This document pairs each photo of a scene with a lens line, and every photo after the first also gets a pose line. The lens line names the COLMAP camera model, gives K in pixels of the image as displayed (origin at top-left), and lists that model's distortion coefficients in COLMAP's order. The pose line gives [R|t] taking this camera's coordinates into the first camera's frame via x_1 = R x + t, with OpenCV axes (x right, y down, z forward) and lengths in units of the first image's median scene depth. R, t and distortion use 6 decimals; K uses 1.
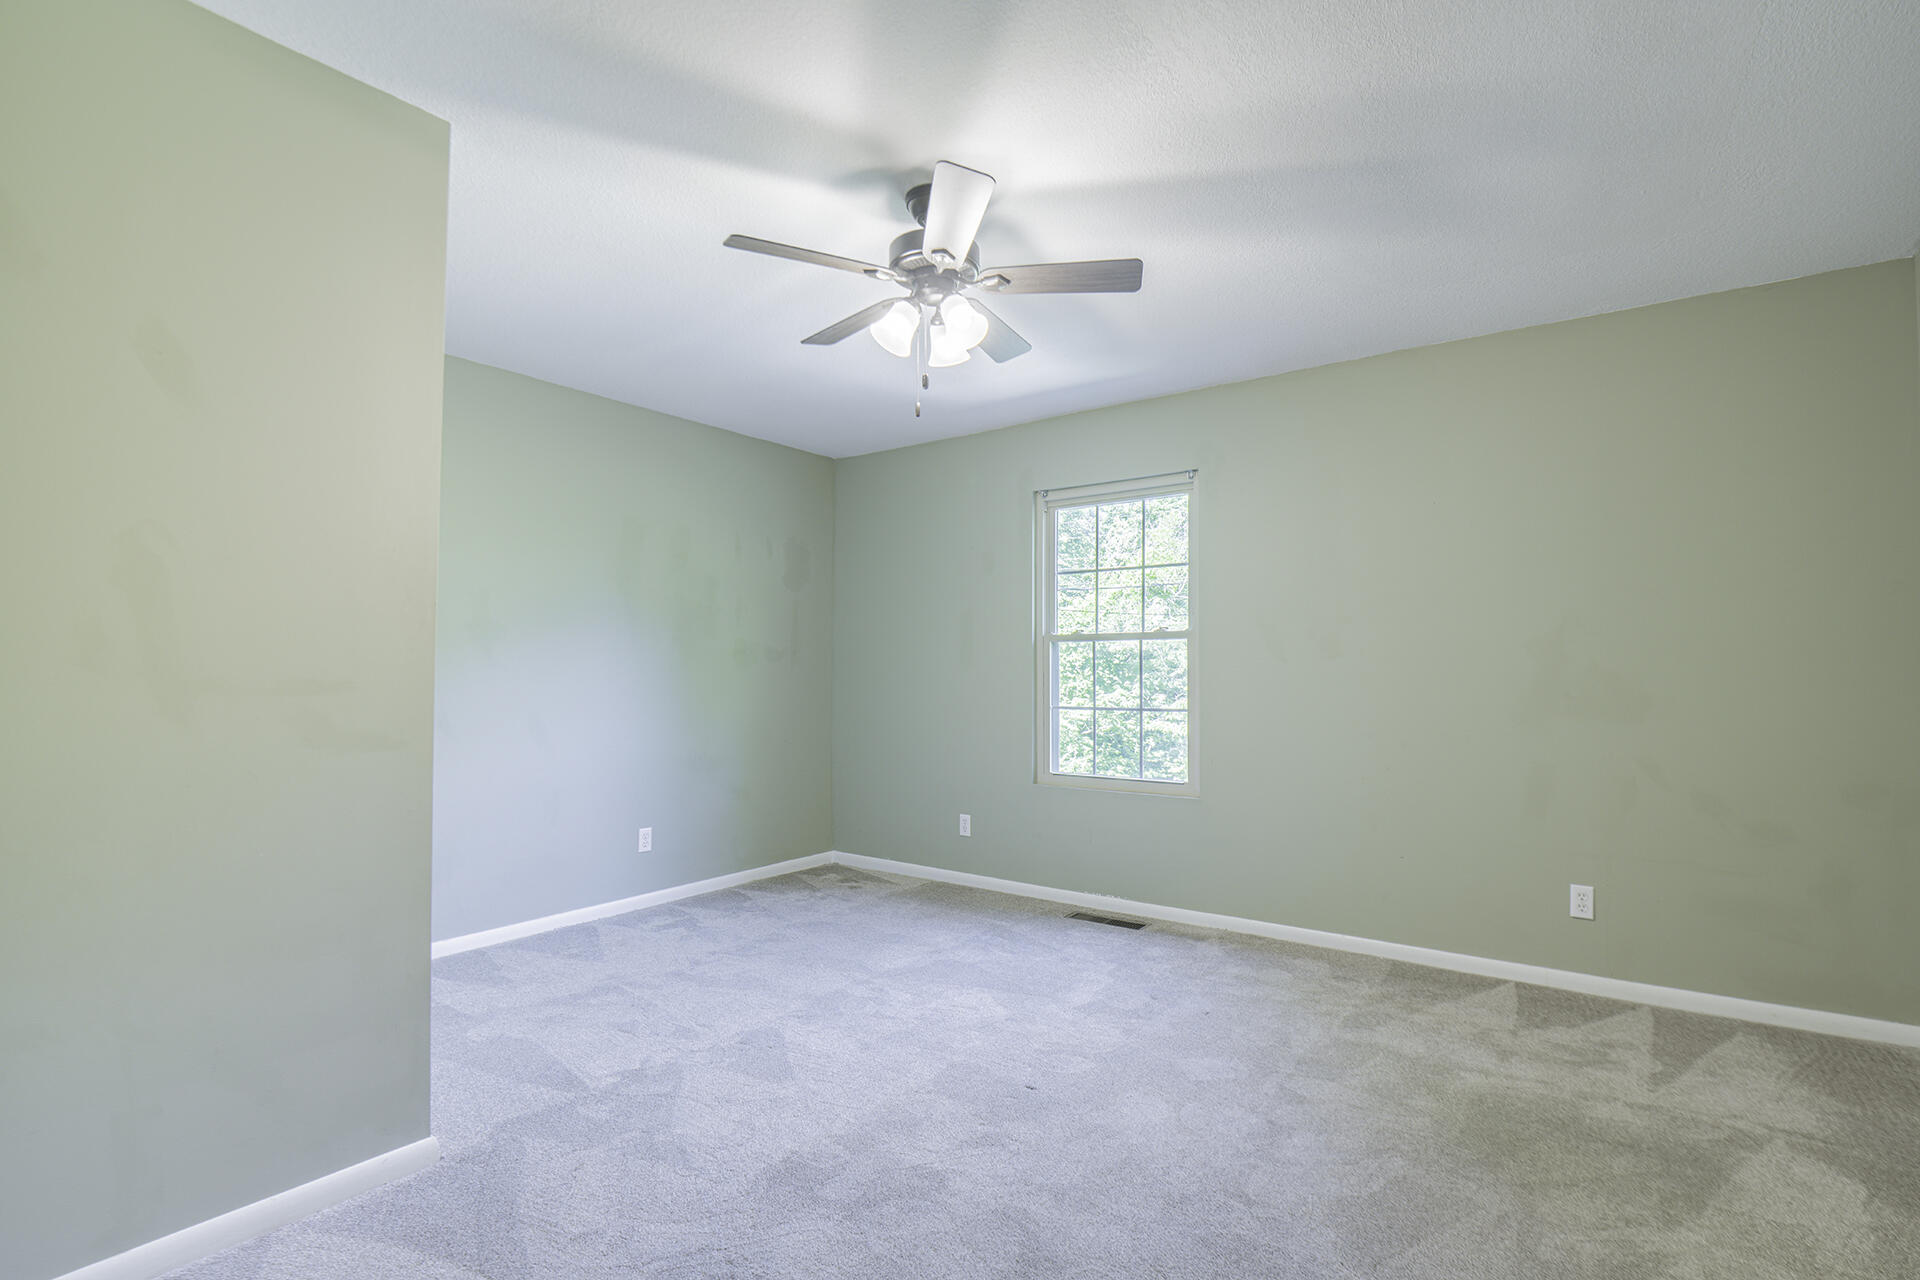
lens RADIAL K [[880.4, 0, 982.8], [0, 880.4, 659.3], [0, 0, 1]] dist [-0.001887, -0.015856]
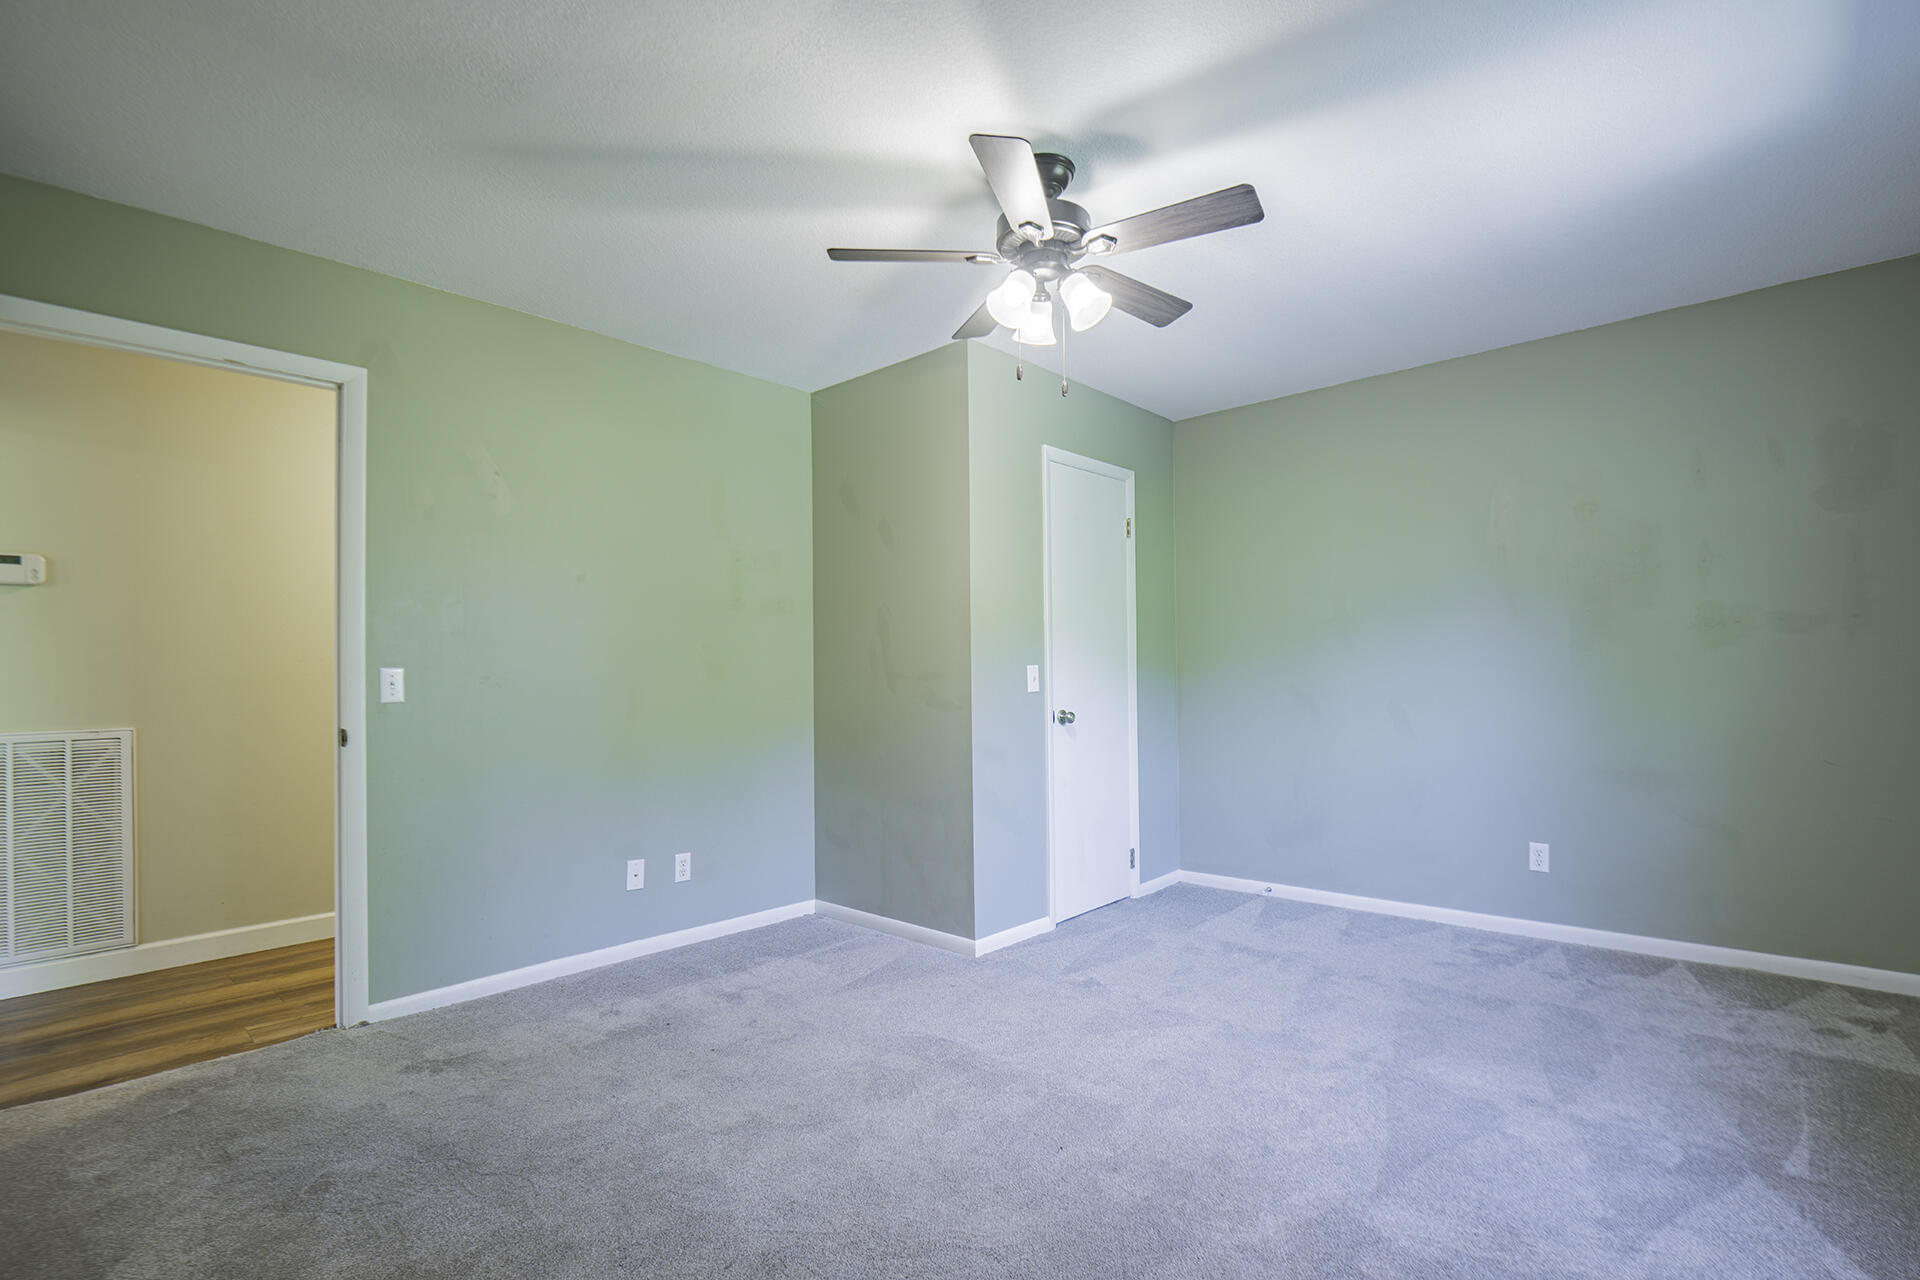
lens RADIAL K [[880.4, 0, 982.8], [0, 880.4, 659.3], [0, 0, 1]] dist [-0.001887, -0.015856]
pose [[-0.111764, -0.013117, -0.993648, 0.571618], [0.032565, 0.999328, -0.016855, 0.016154], [0.993201, -0.034241, -0.111262, 0.651923]]
